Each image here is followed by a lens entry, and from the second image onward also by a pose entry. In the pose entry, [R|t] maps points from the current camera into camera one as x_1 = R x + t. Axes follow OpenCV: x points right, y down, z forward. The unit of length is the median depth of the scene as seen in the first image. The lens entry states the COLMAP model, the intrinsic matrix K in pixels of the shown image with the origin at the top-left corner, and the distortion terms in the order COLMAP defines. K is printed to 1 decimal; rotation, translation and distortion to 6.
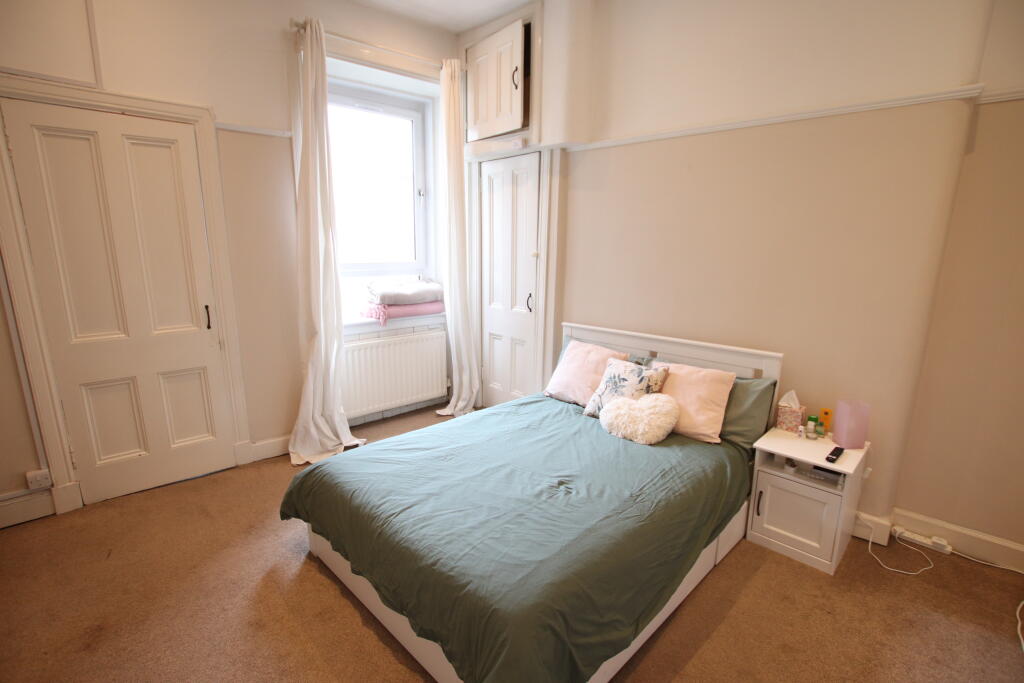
lens RADIAL K [[472.5, 0, 510.1], [0, 472.5, 343.6], [0, 0, 1]] dist [-0.025728, 0.000857]
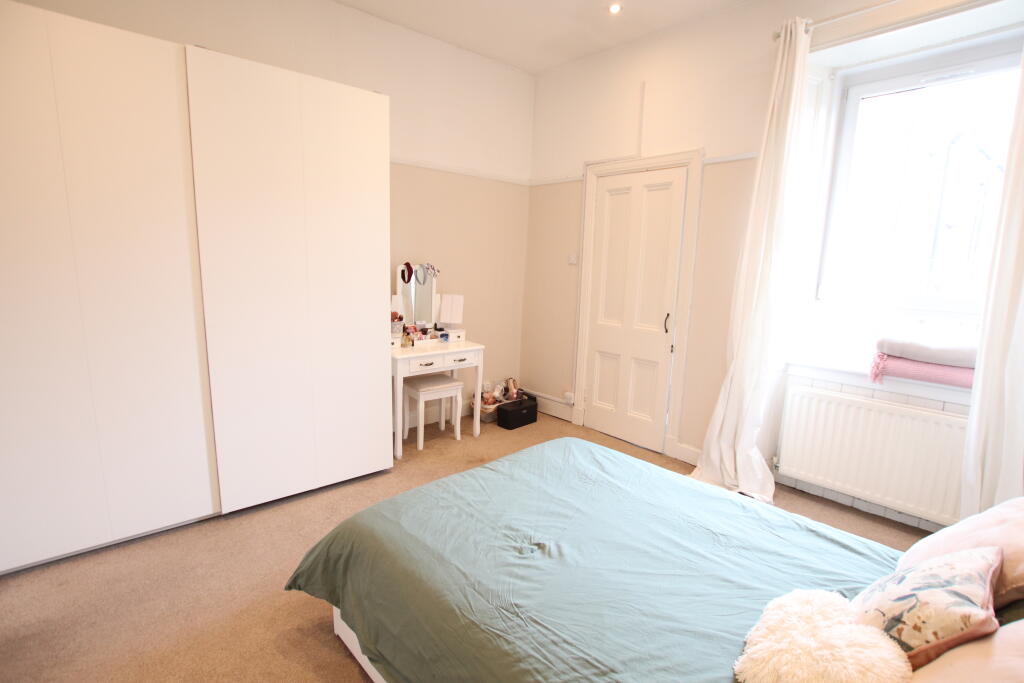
lens RADIAL K [[472.5, 0, 510.5], [0, 472.5, 343.0], [0, 0, 1]] dist [-0.025728, 0.000857]
pose [[-0.002103, 0.154254, -0.988029, 0.611892], [-0.238329, 0.959483, 0.150305, -0.100940], [0.971182, 0.235792, 0.034746, 0.617913]]
